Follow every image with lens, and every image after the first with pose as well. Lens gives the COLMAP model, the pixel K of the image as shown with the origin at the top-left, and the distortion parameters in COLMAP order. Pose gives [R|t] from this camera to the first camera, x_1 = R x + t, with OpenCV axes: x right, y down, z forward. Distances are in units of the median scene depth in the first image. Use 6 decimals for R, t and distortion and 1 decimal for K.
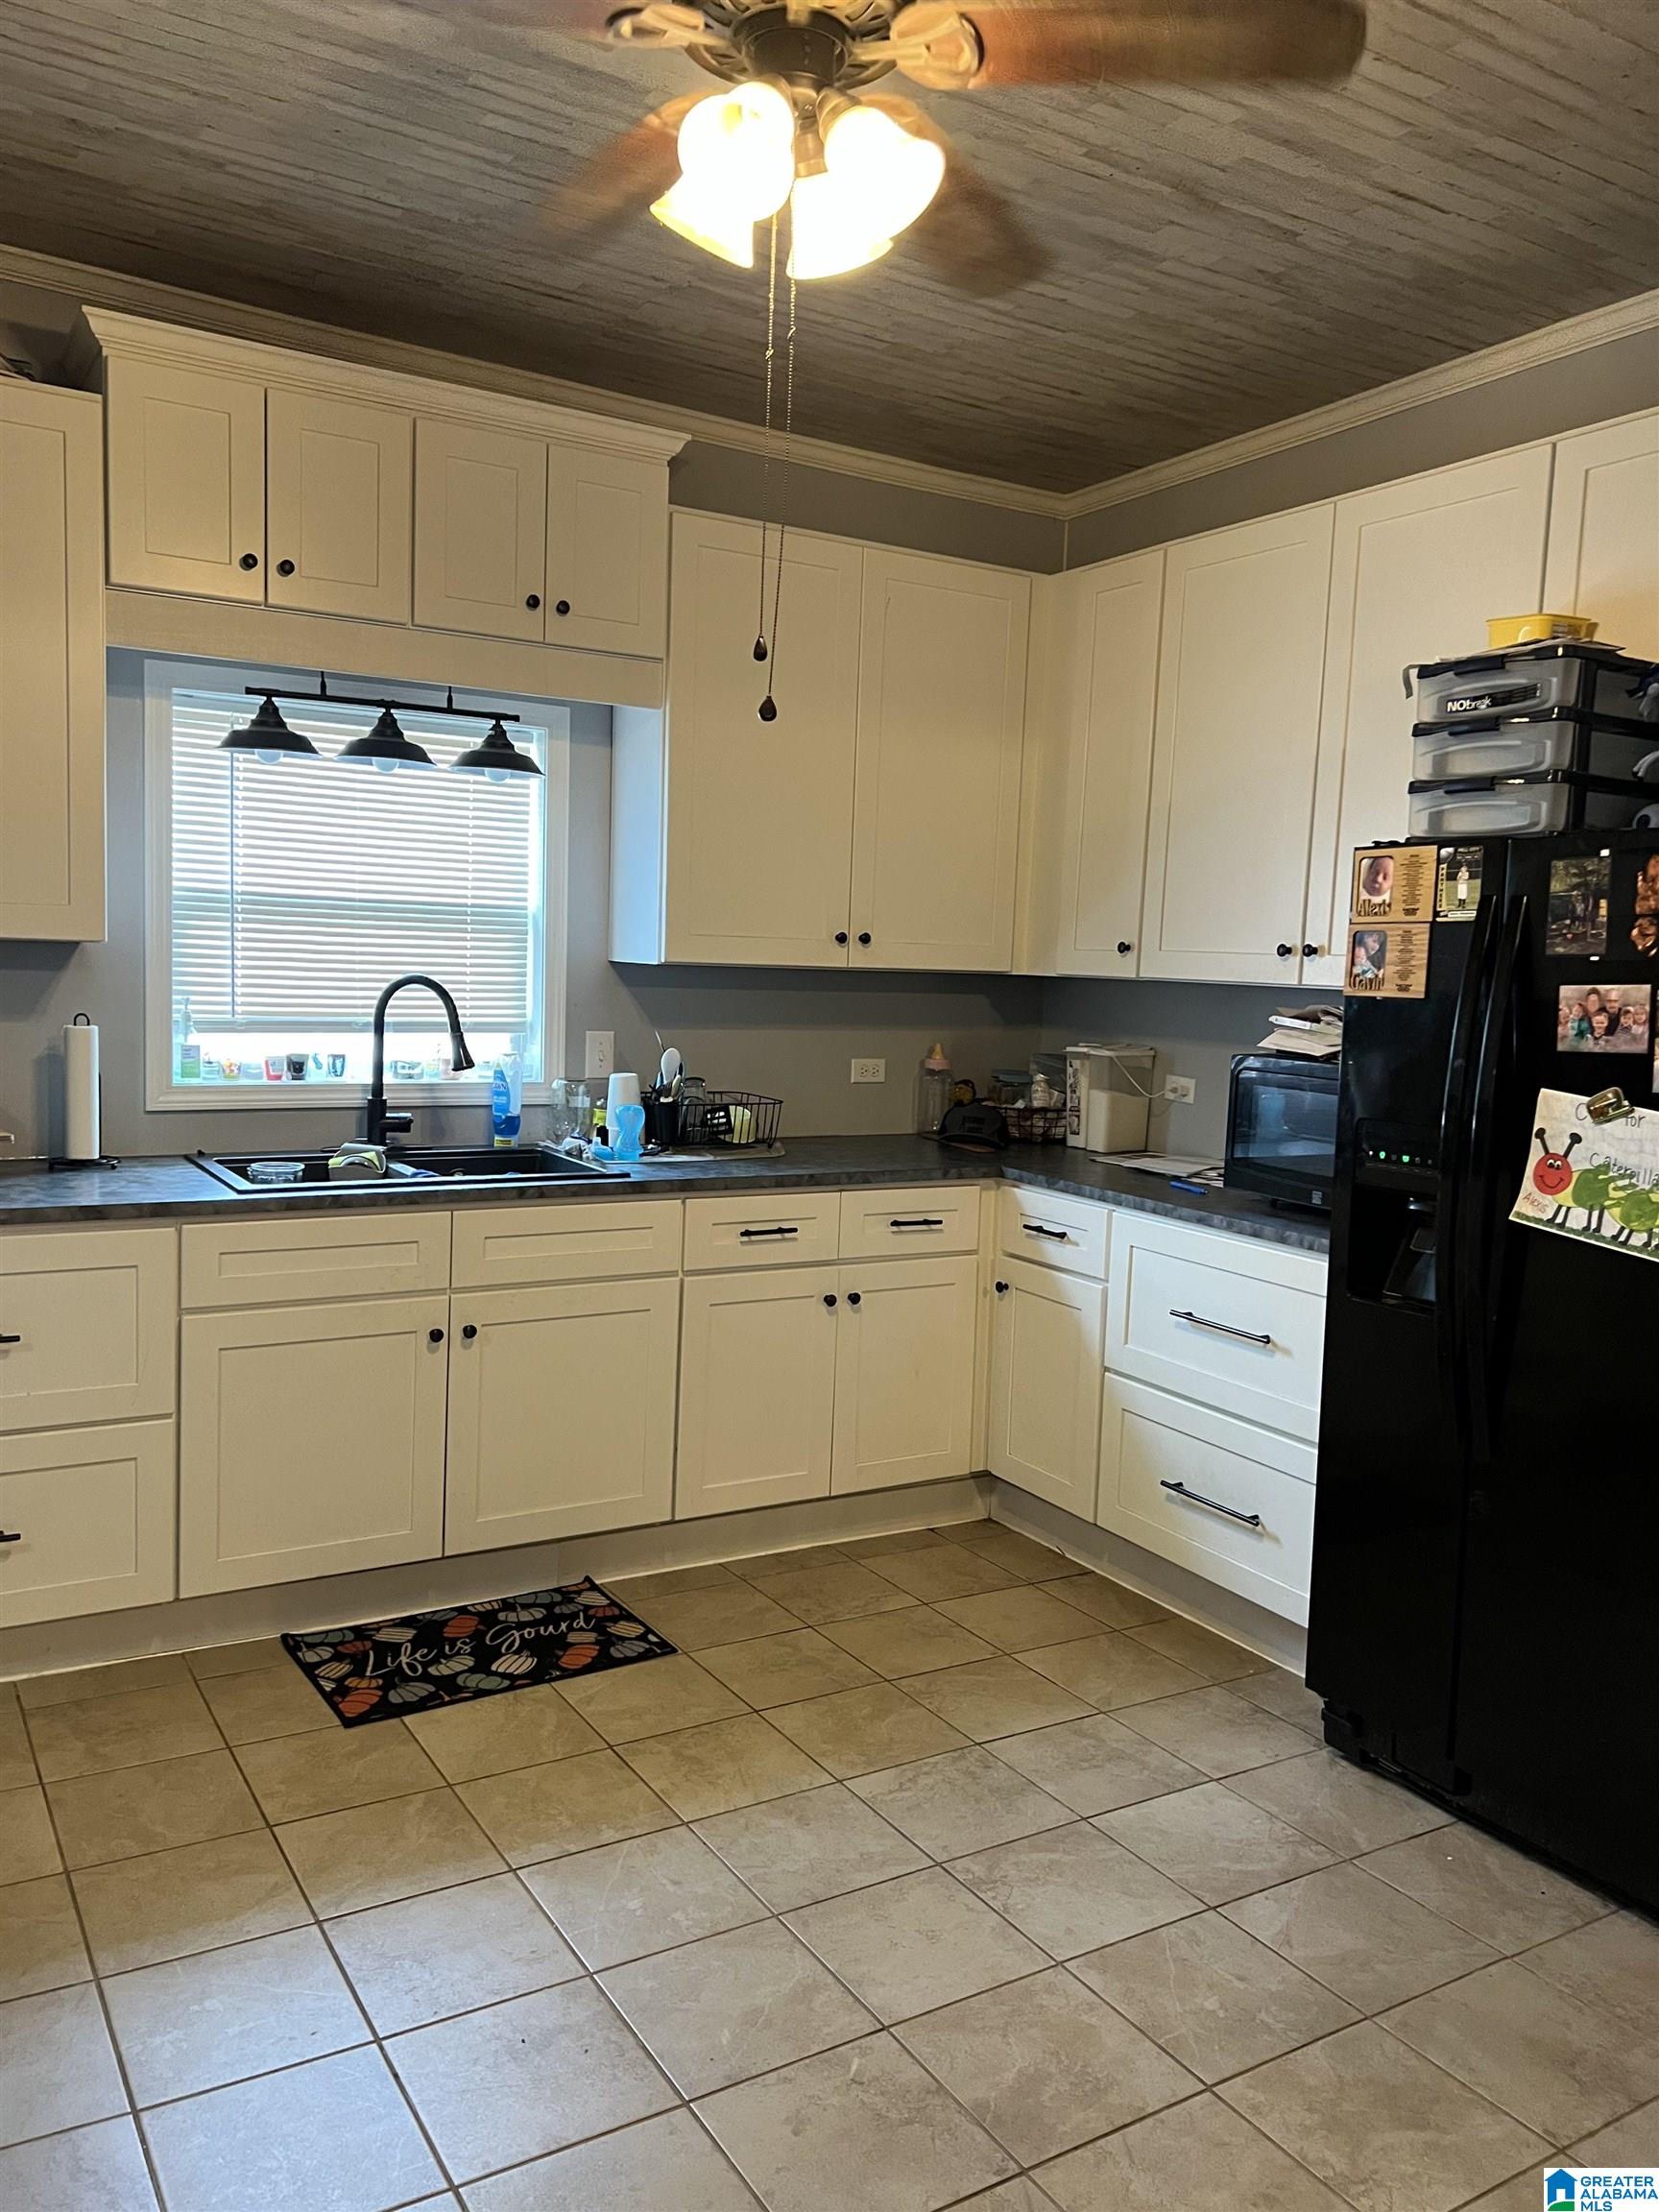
lens RADIAL K [[1667.5, 0, 830.5], [0, 1667.5, 1112.4], [0, 0, 1]] dist [0.061955, -0.077261]
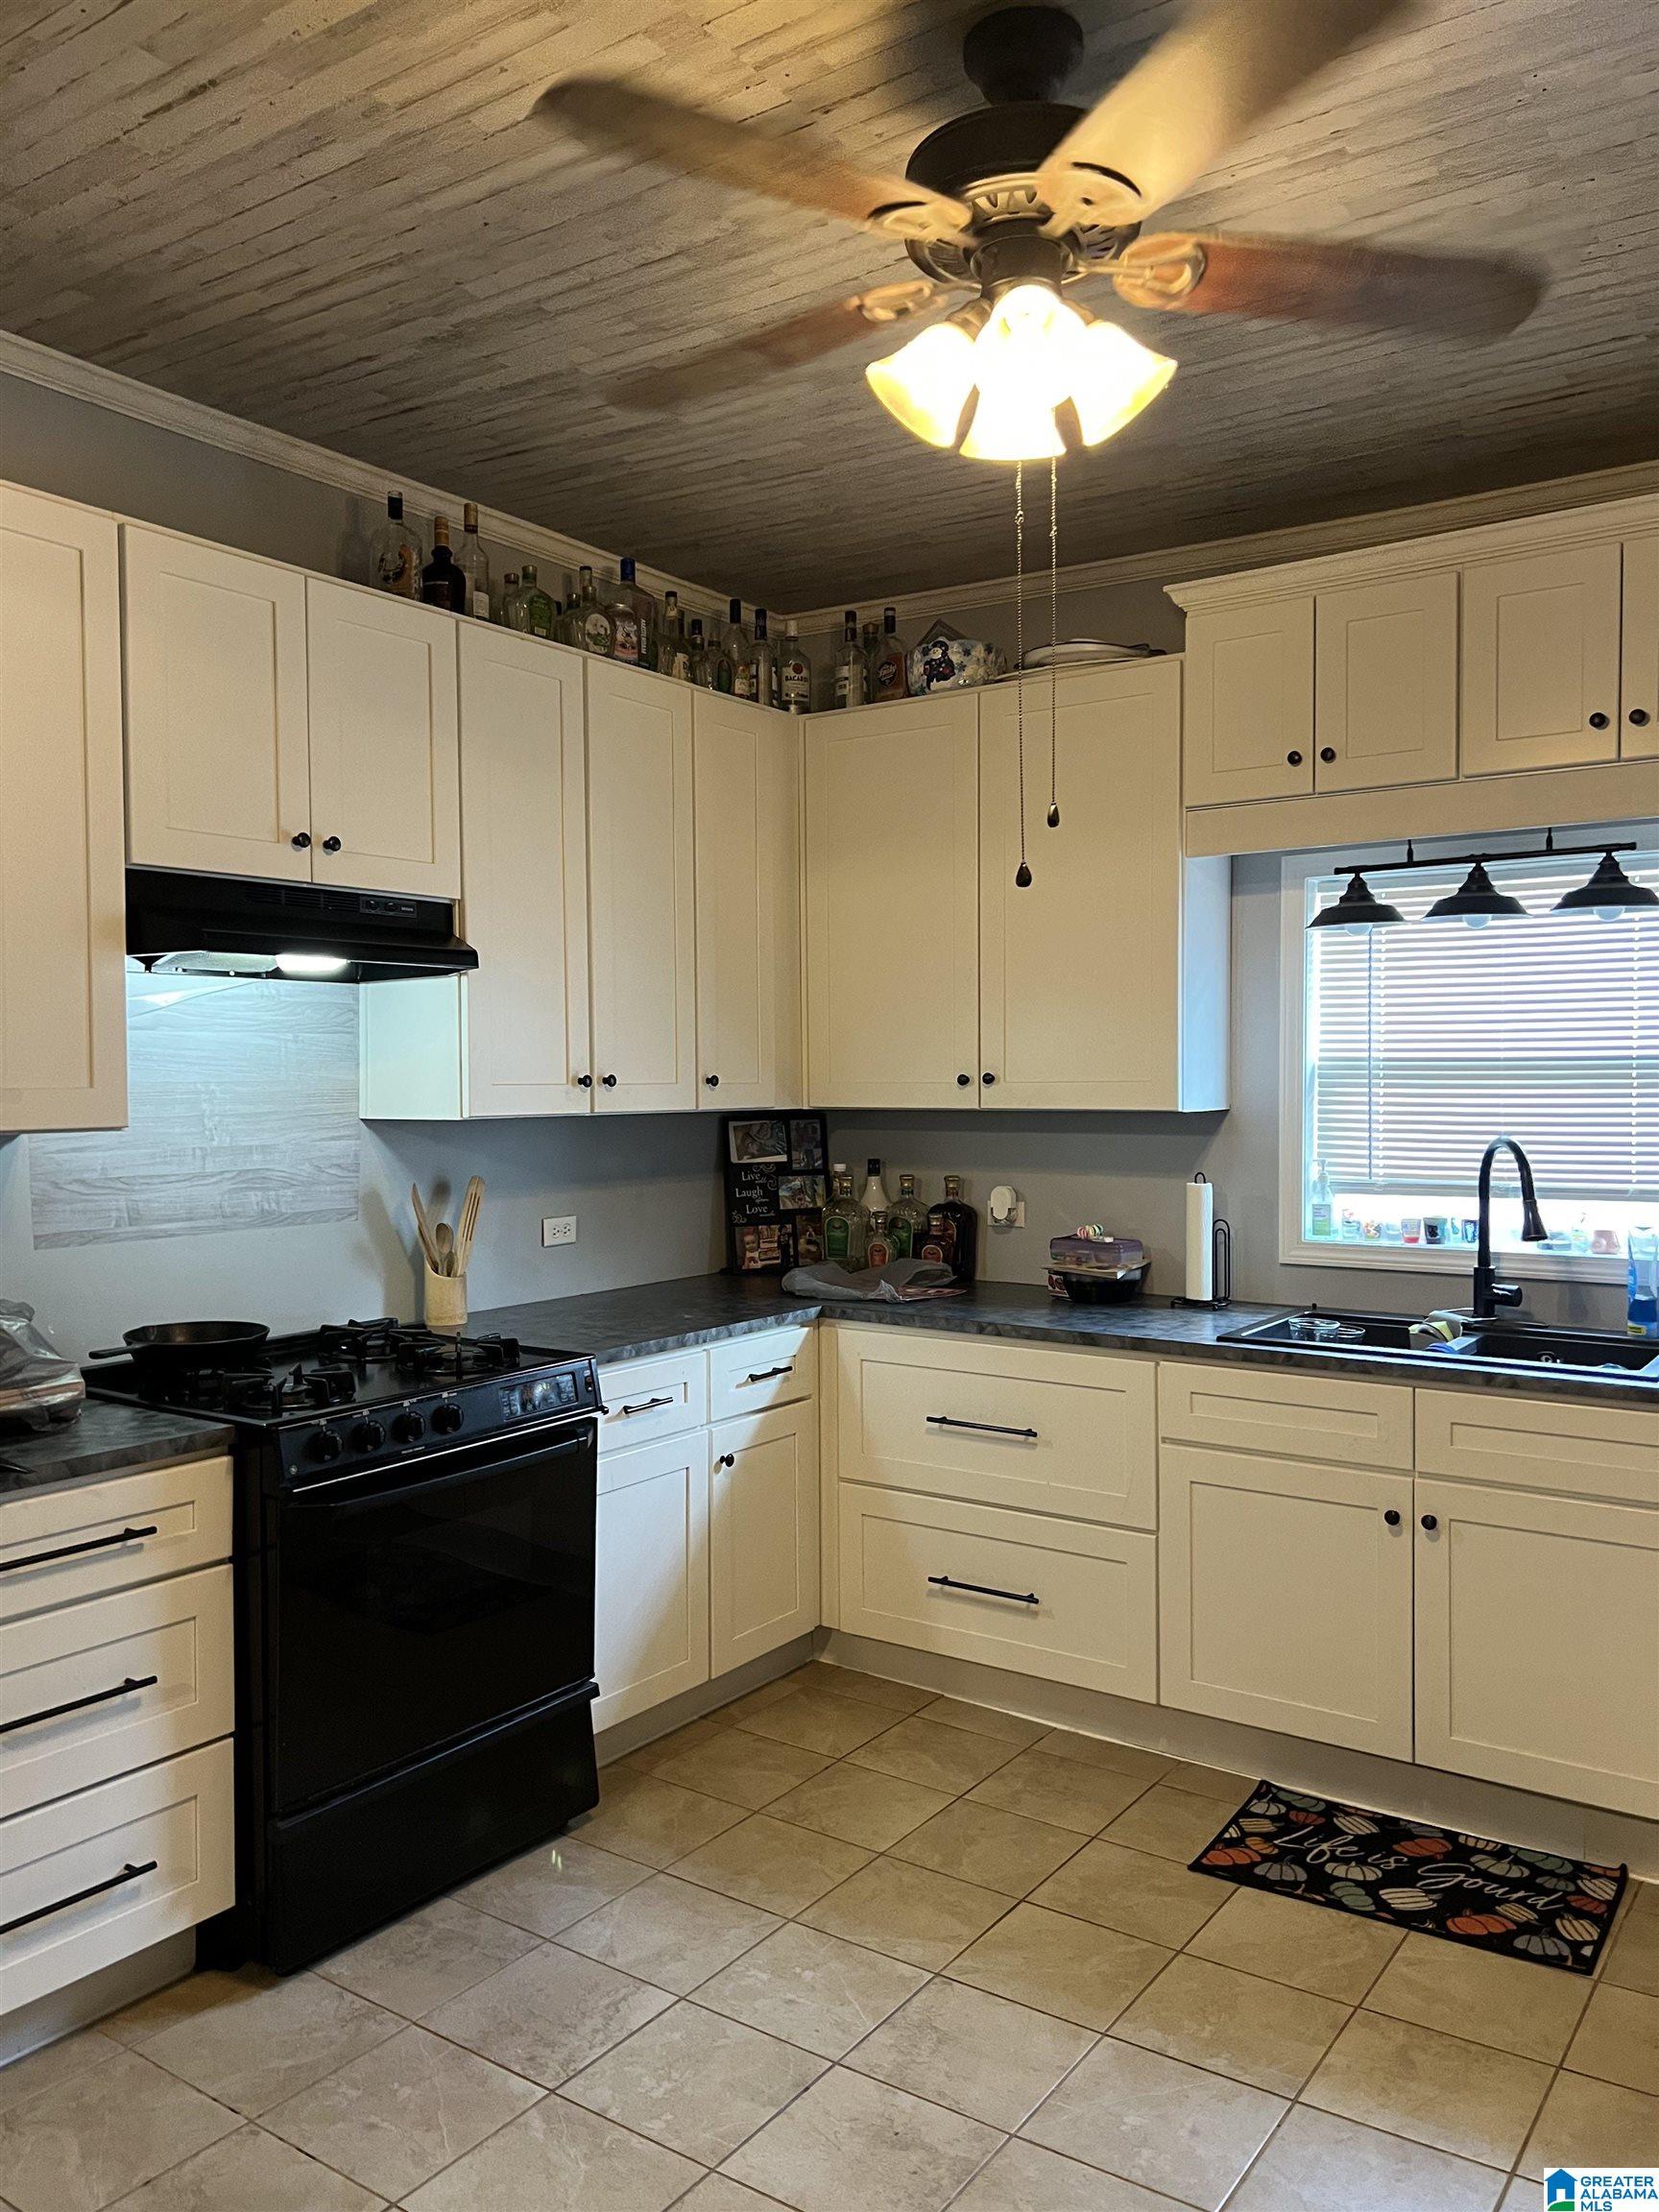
lens RADIAL K [[1667.5, 0, 806.7], [0, 1667.5, 1103.7], [0, 0, 1]] dist [0.061955, -0.077261]
pose [[0.398565, -0.025159, -0.916795, 0.482652], [-0.068141, 0.996048, -0.056958, -0.021487], [0.914605, 0.085173, 0.395276, 0.285313]]
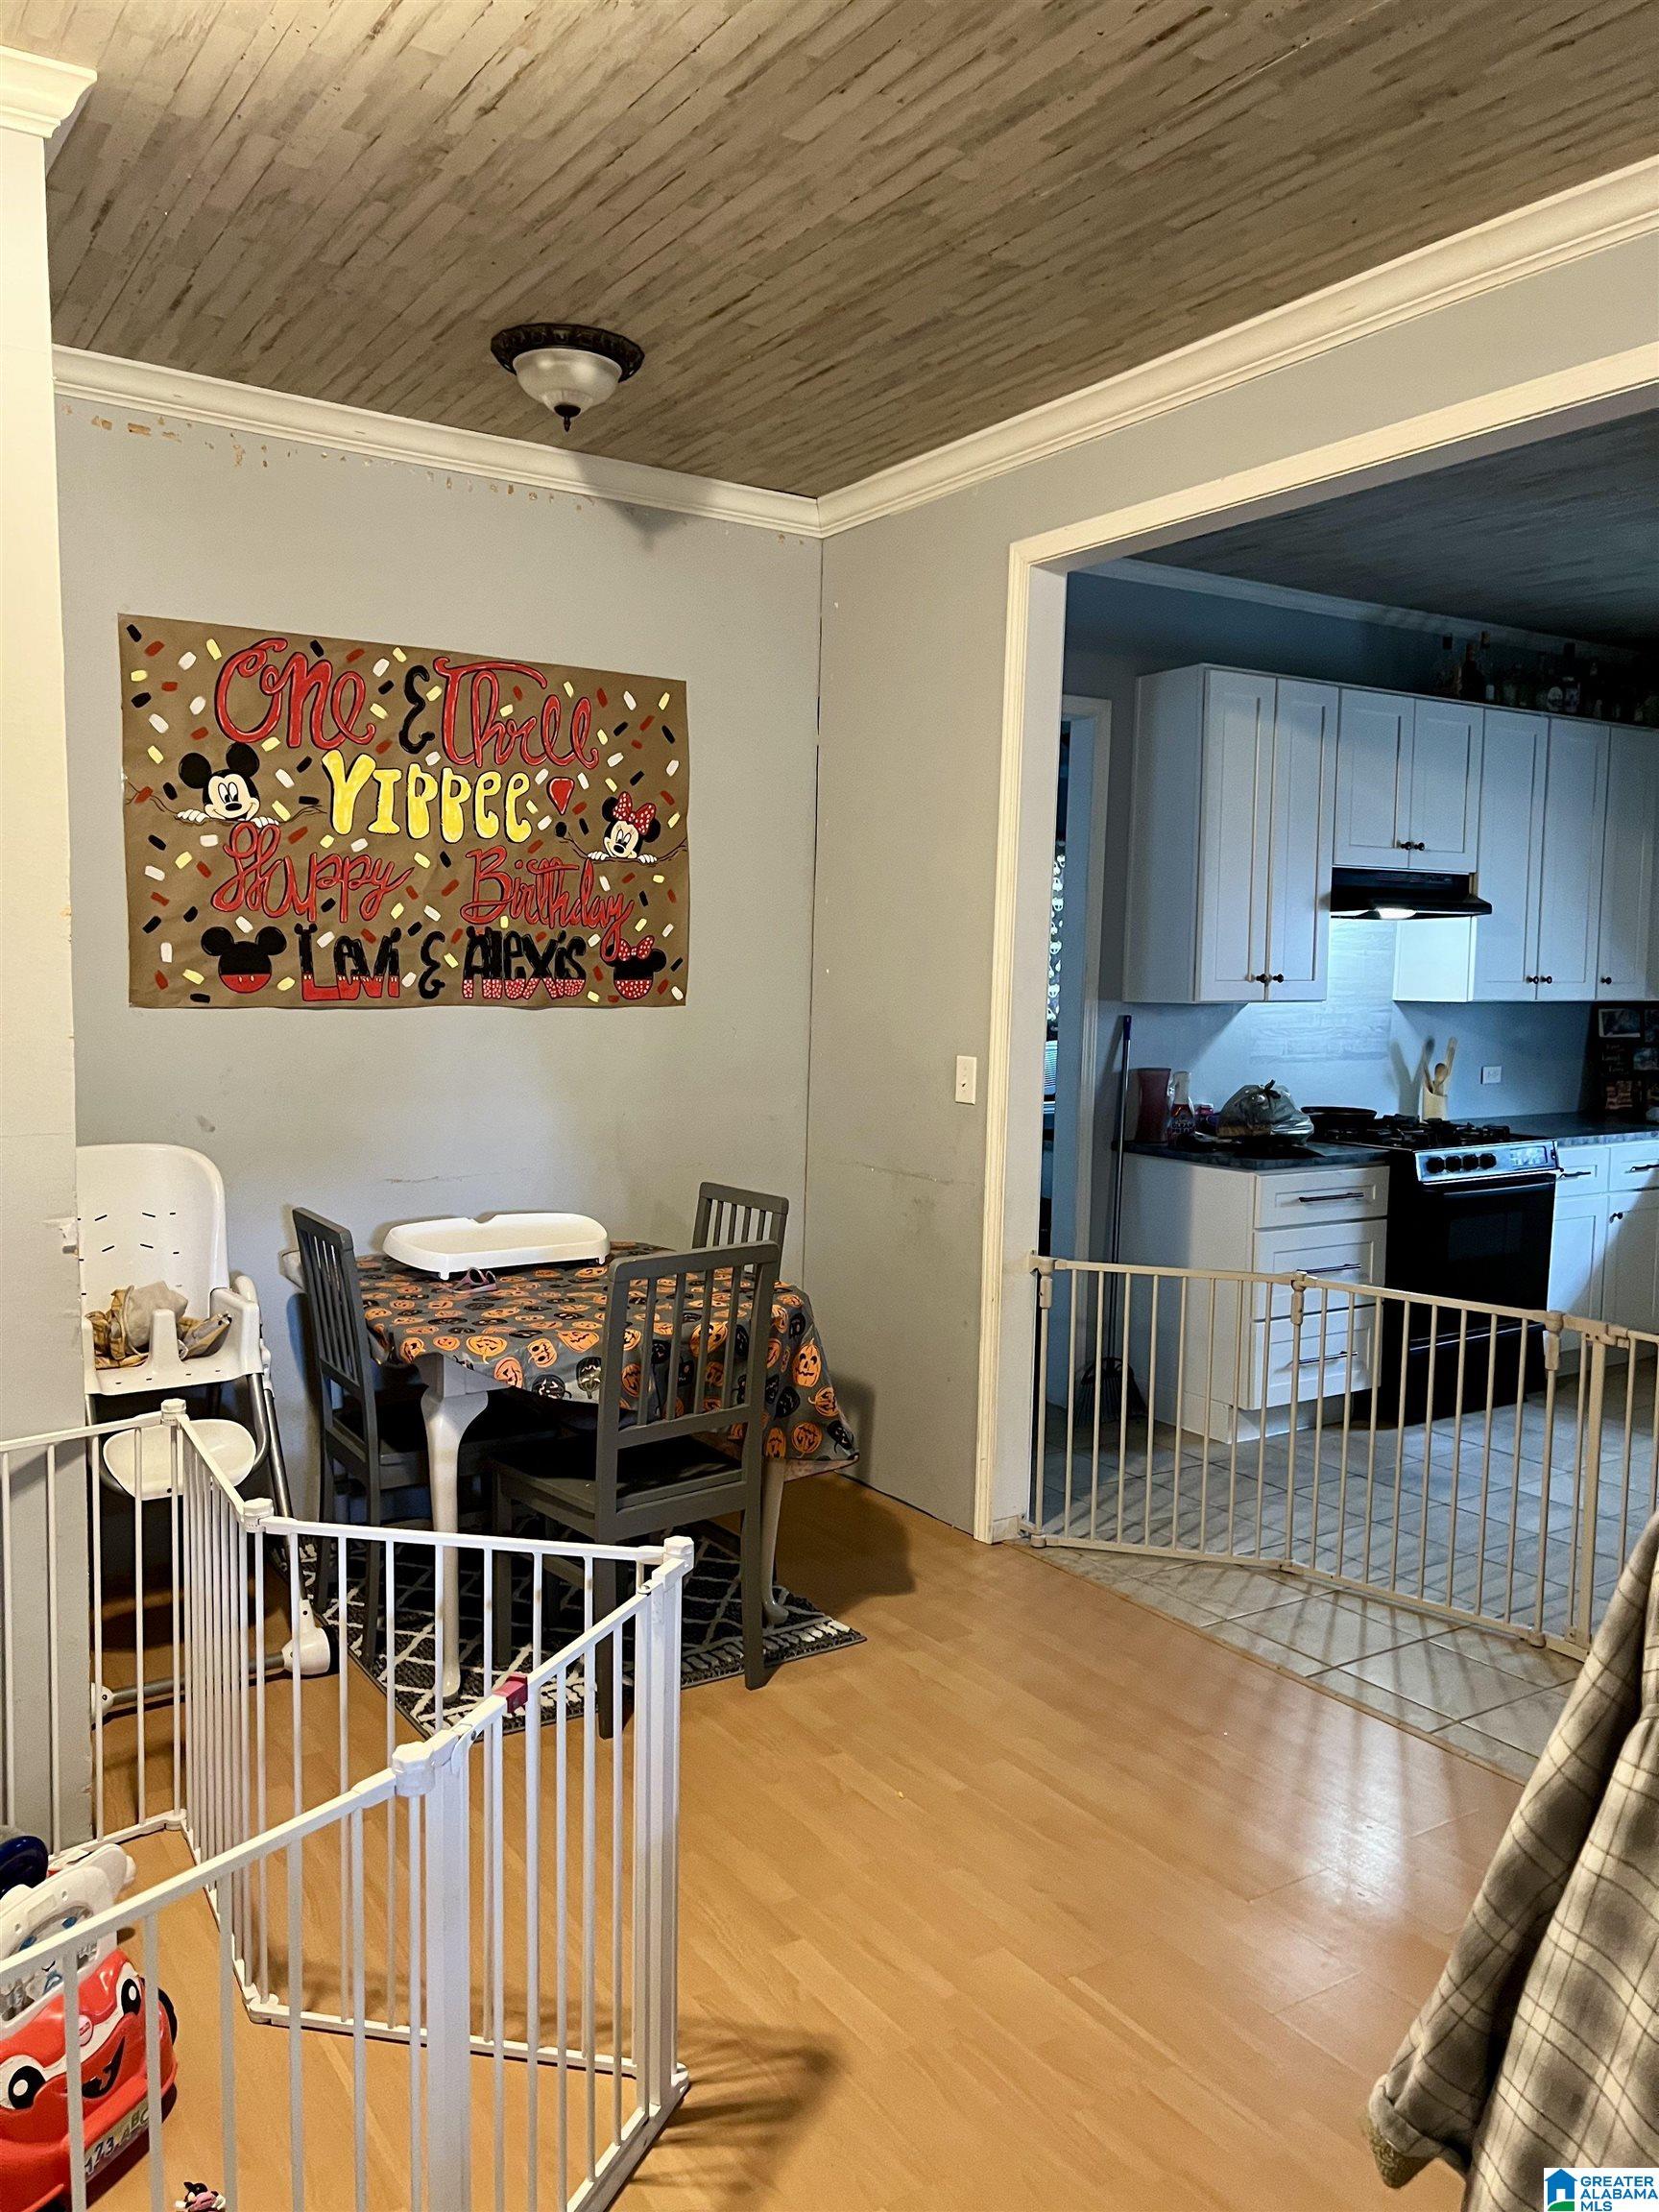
lens RADIAL K [[1667.5, 0, 800.6], [0, 1667.5, 1119.5], [0, 0, 1]] dist [0.061955, -0.077261]
pose [[0.035662, 0.052021, -0.998009, 1.168490], [-0.106335, 0.993173, 0.047969, 0.052999], [0.993691, 0.104413, 0.040950, -0.230589]]
